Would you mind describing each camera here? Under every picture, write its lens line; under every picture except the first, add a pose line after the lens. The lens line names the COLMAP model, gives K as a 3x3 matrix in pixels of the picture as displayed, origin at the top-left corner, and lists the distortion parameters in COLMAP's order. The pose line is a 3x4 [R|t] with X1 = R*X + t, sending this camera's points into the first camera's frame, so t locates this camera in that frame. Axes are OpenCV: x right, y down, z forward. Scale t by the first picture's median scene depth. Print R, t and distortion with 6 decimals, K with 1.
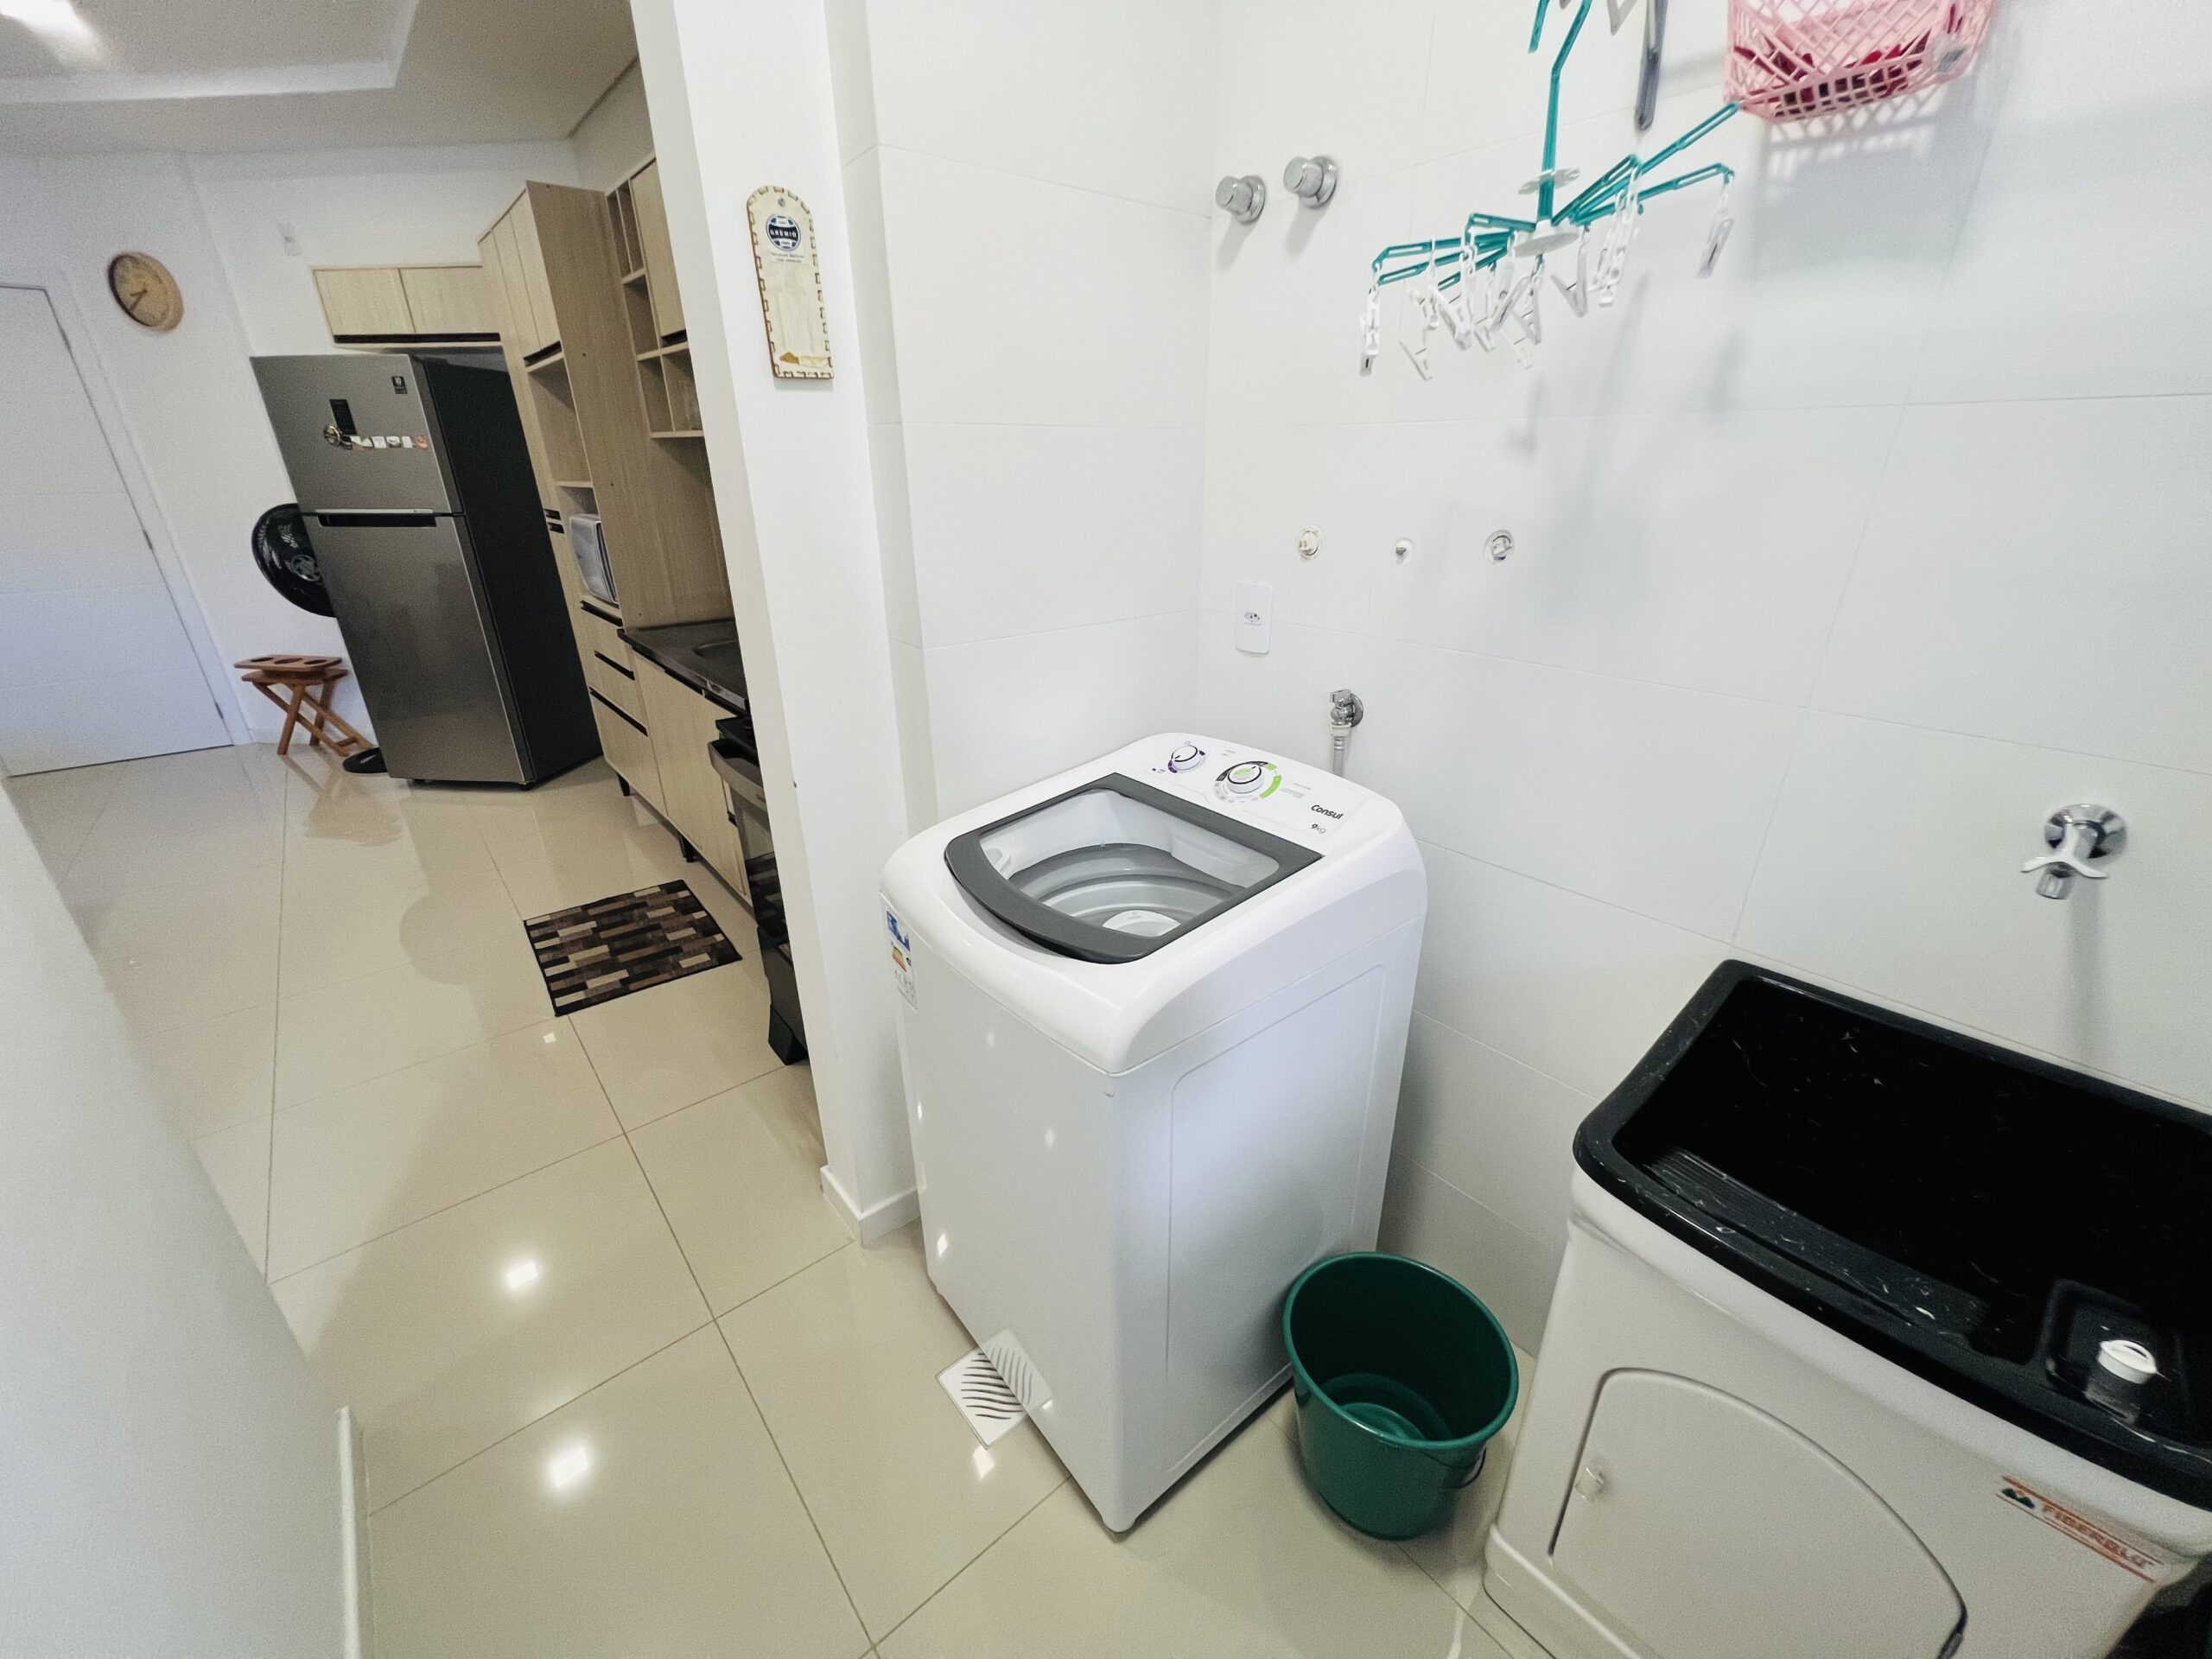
lens RADIAL K [[886.9, 0, 1105.7], [0, 886.9, 839.8], [0, 0, 1]] dist [0.001030, 0.000238]
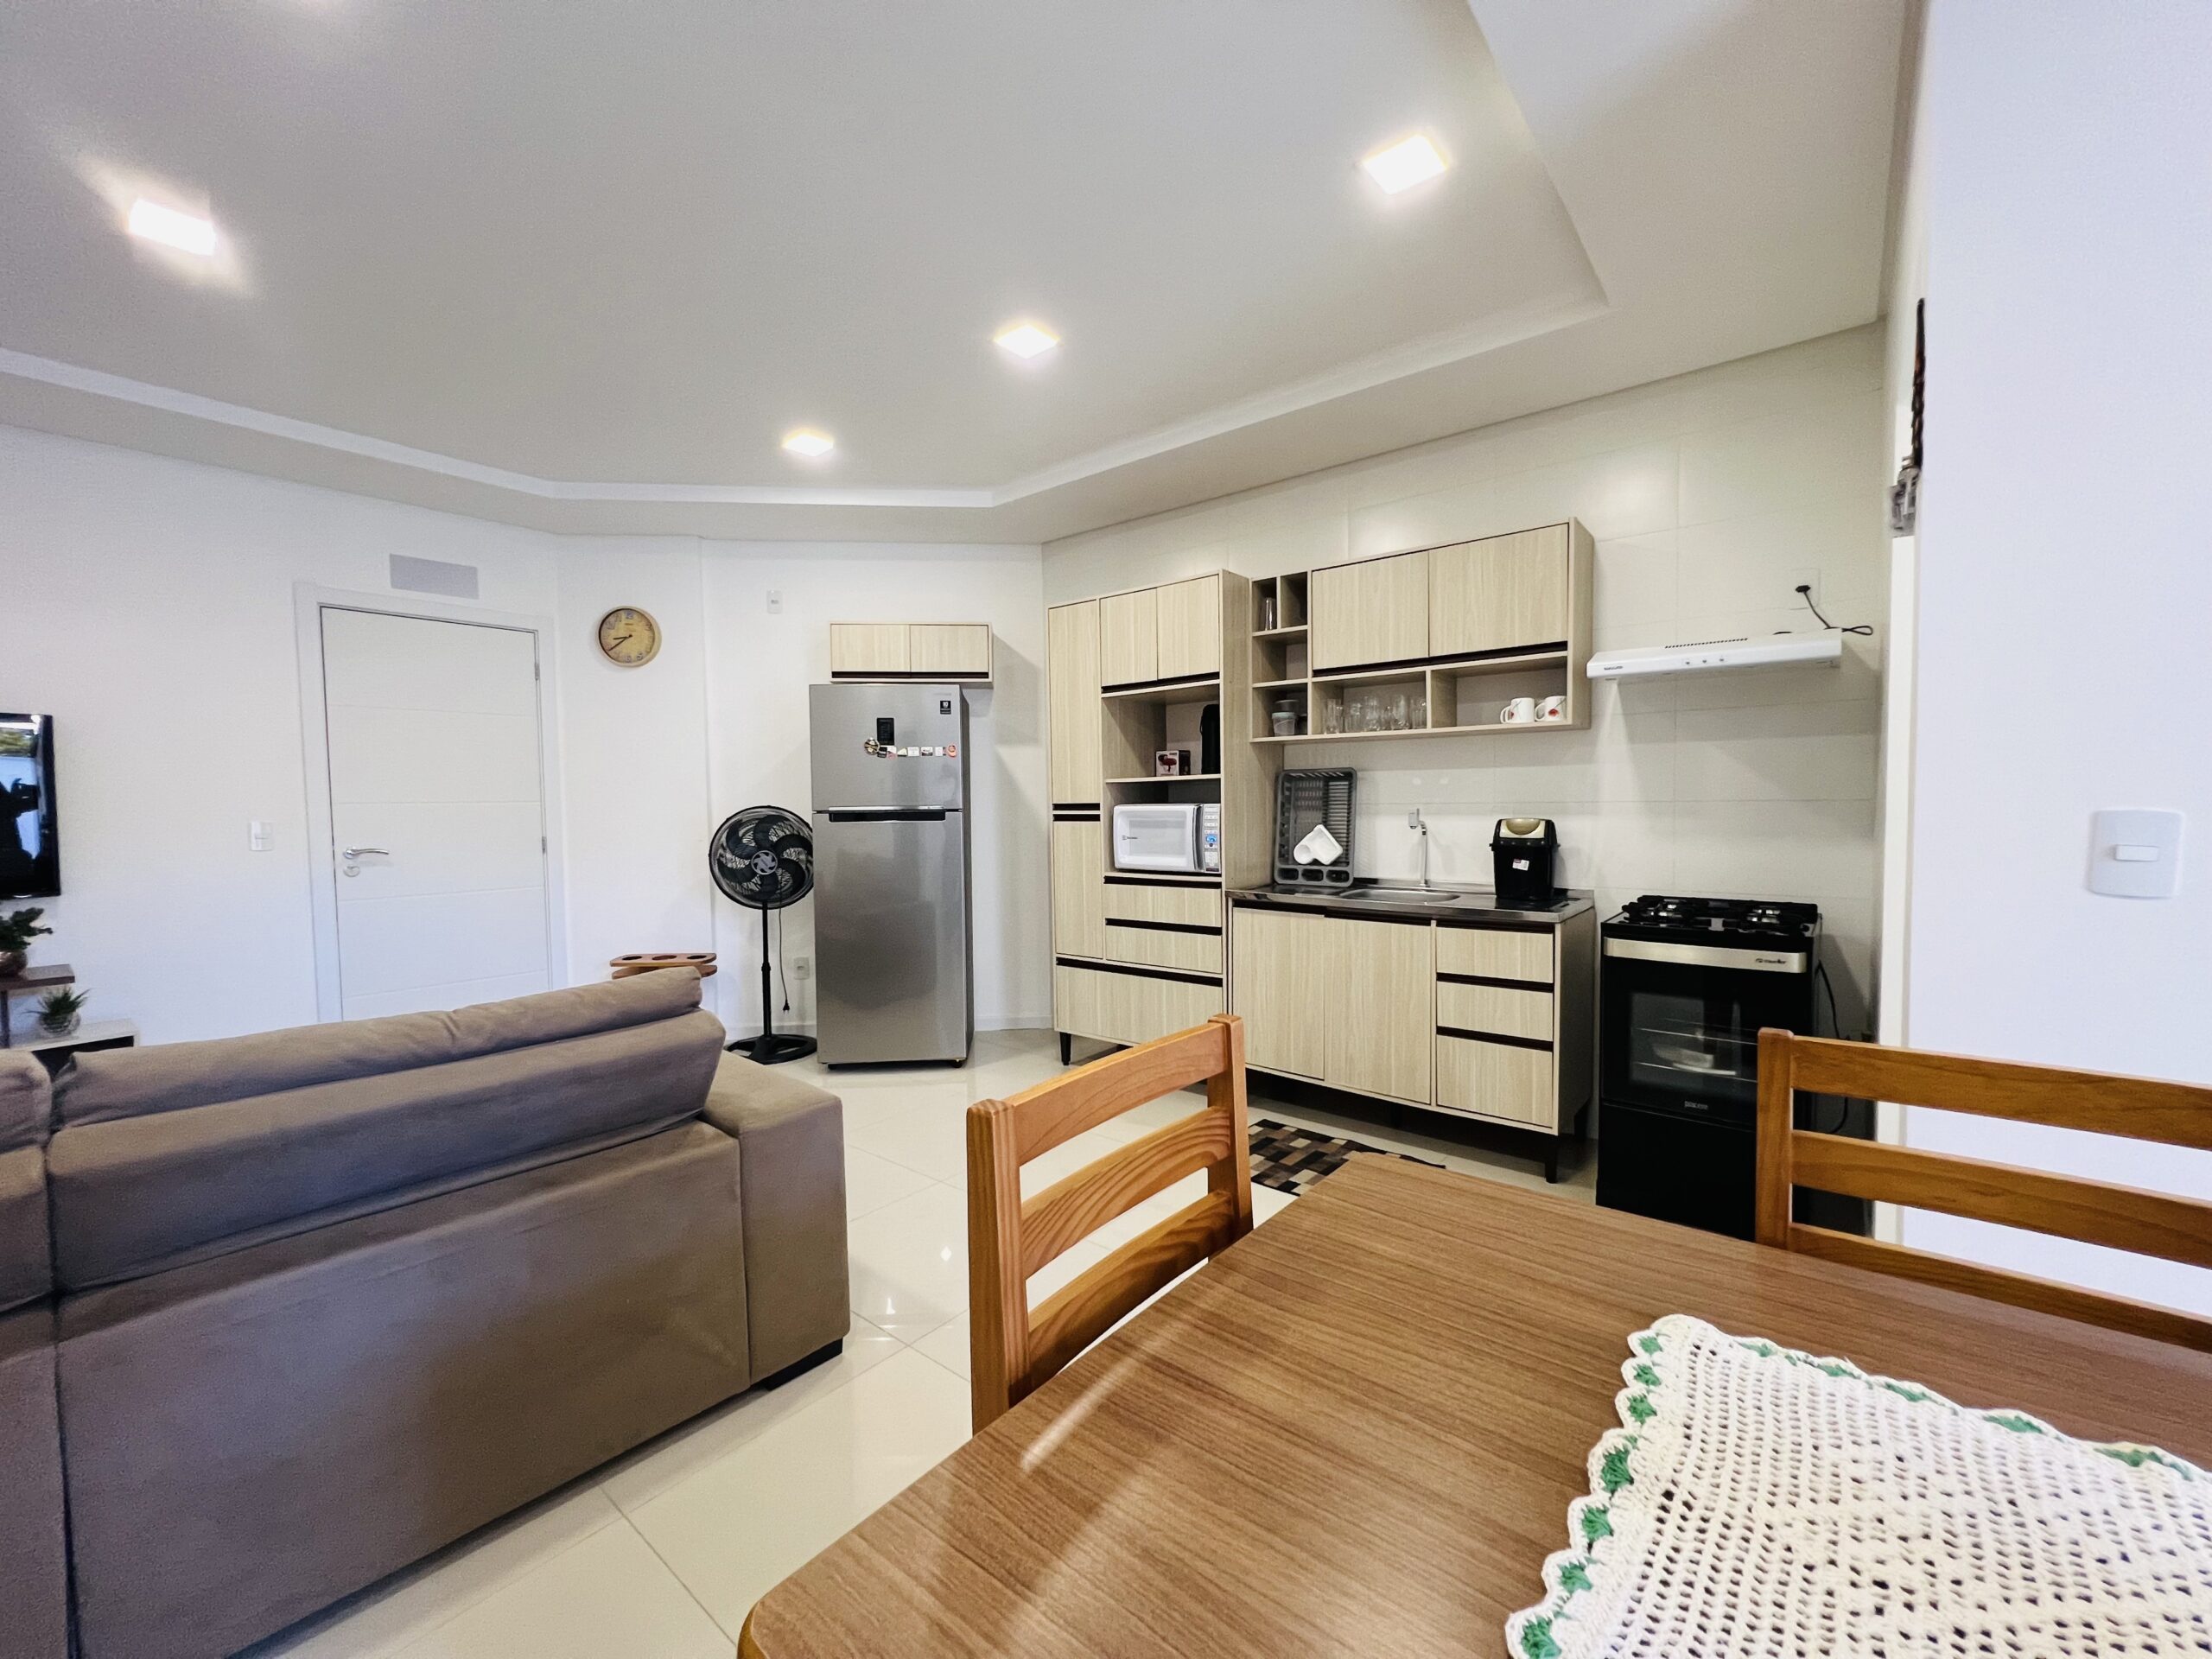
lens RADIAL K [[886.9, 0, 1105.7], [0, 886.9, 839.8], [0, 0, 1]] dist [0.001030, 0.000238]
pose [[0.982279, -0.014717, 0.186846, -0.898748], [0.081071, 0.932188, -0.352778, 0.096439], [-0.168984, 0.361675, 0.916862, -0.061922]]
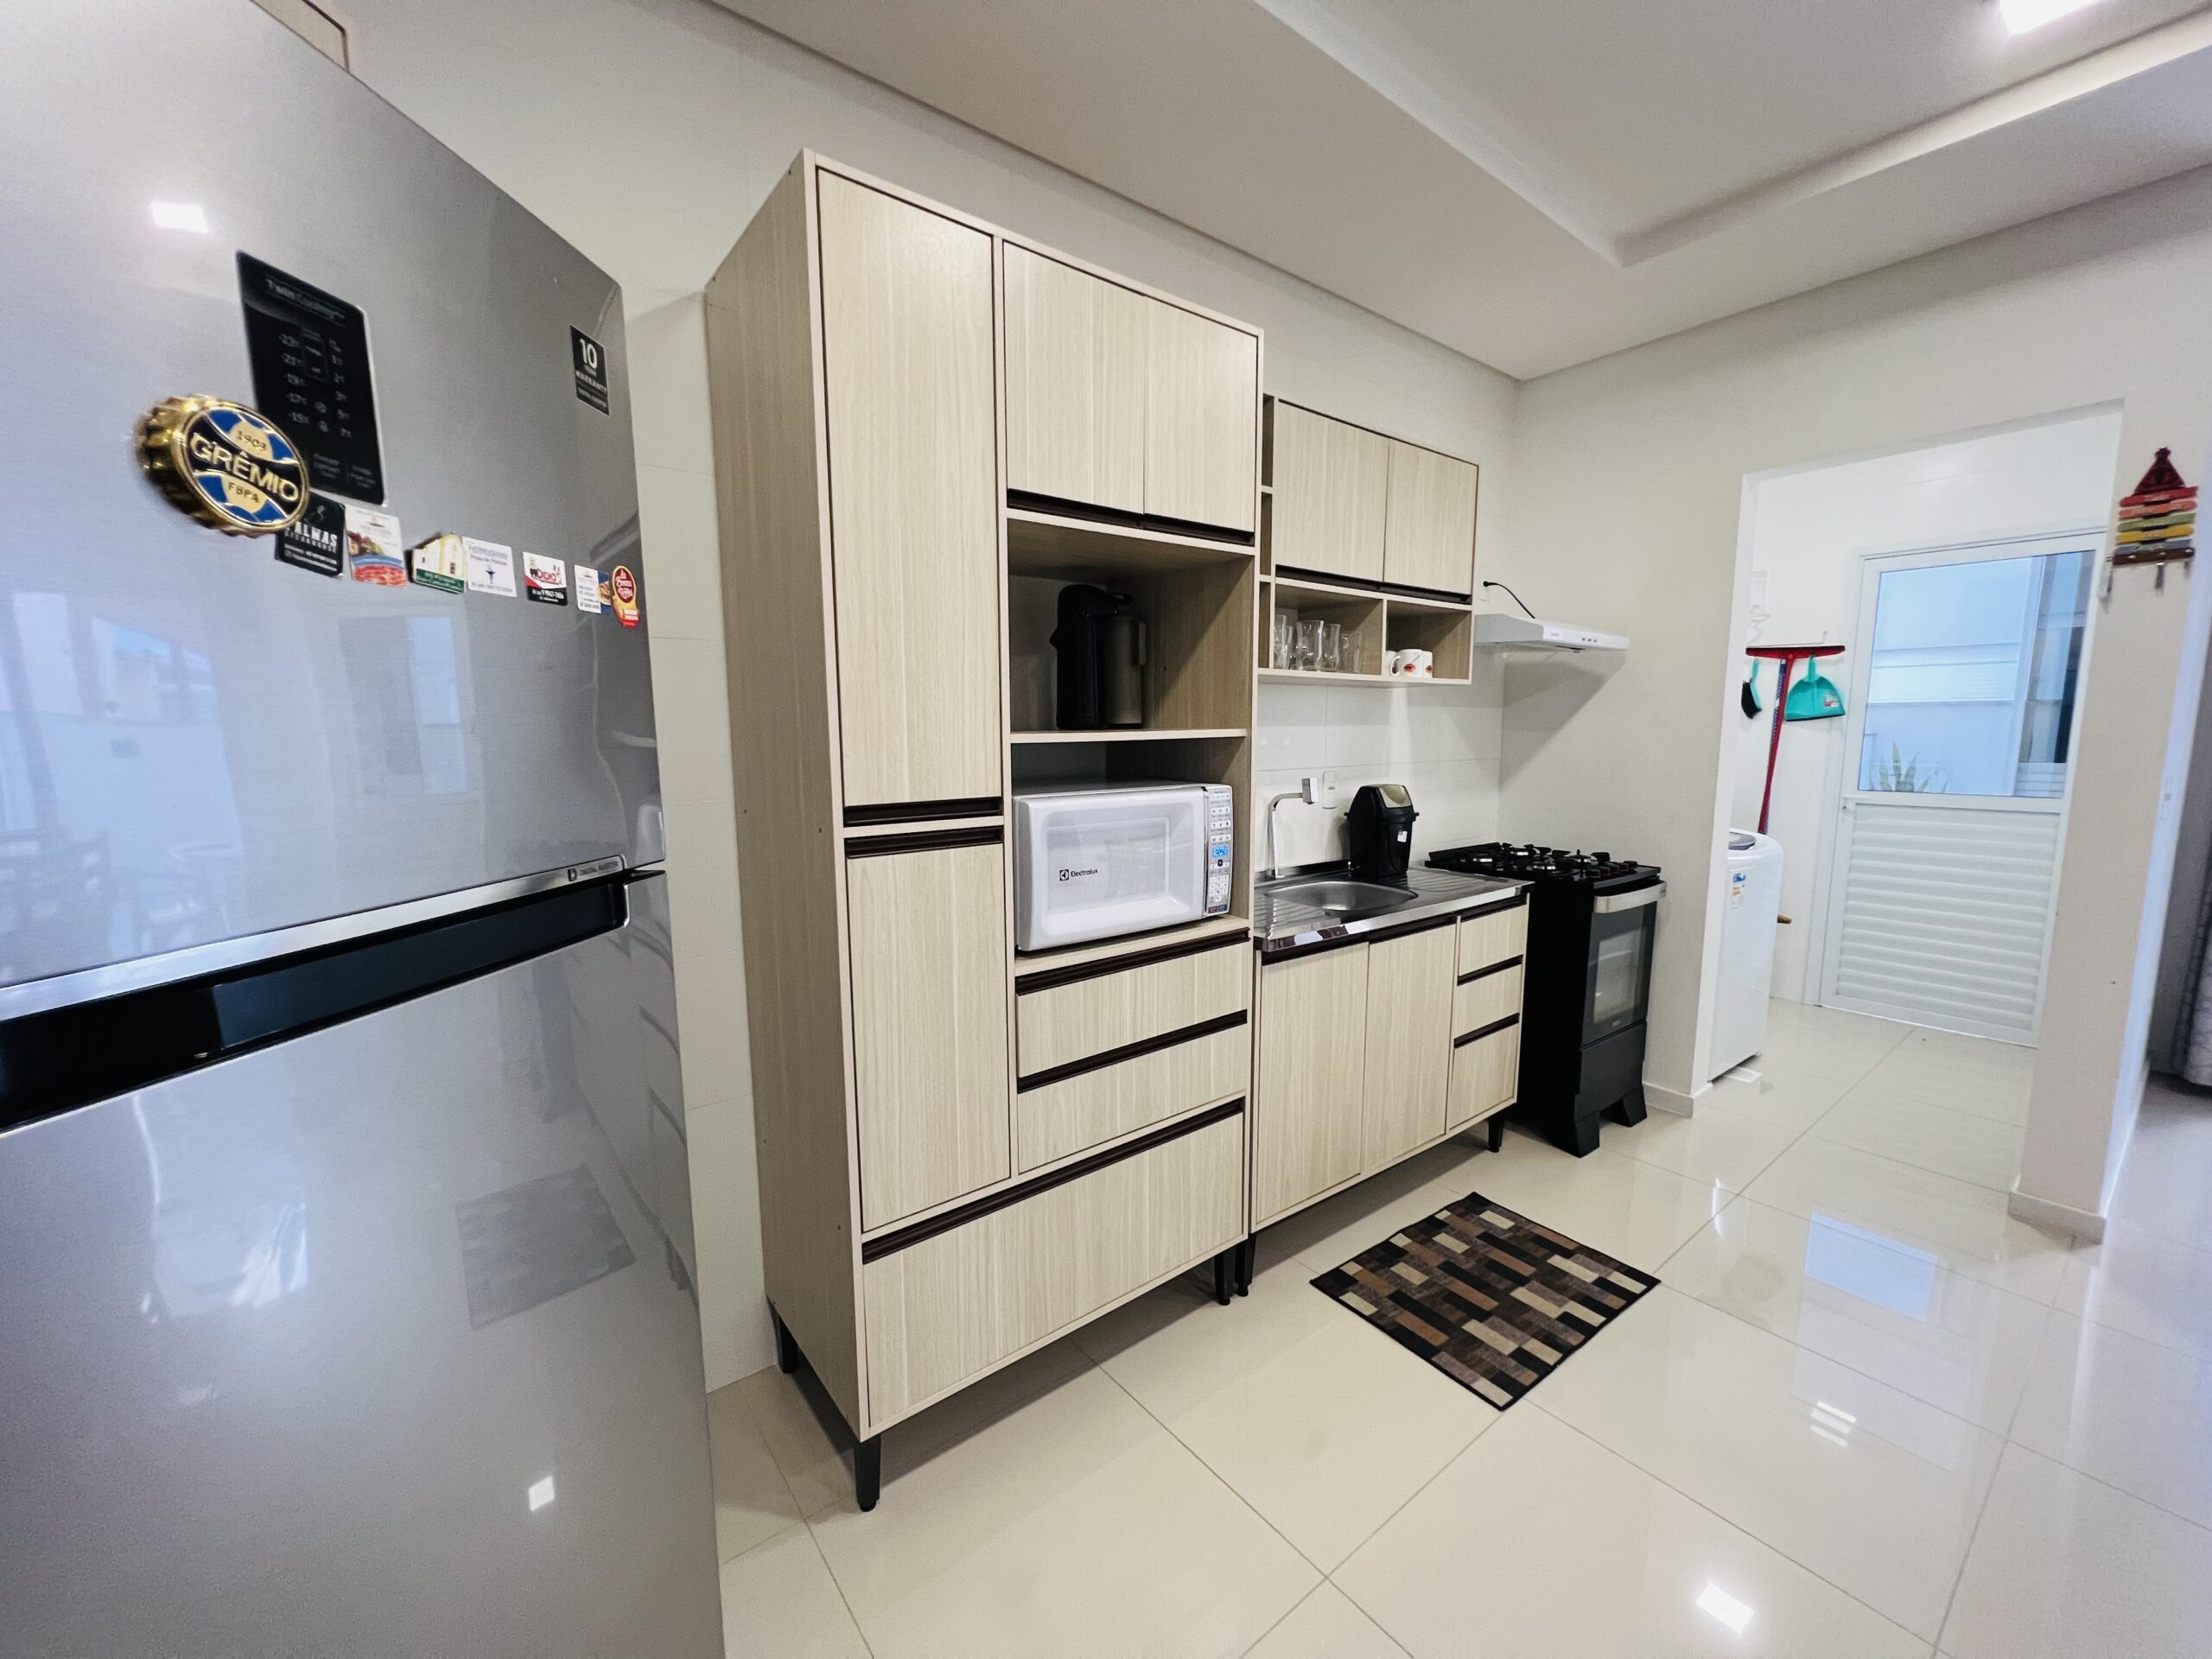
lens RADIAL K [[886.9, 0, 1105.7], [0, 886.9, 839.8], [0, 0, 1]] dist [0.001030, 0.000238]
pose [[0.029558, -0.123336, 0.991925, -1.158413], [0.402298, 0.909904, 0.101150, -0.406673], [-0.915032, 0.396059, 0.076513, 1.004974]]
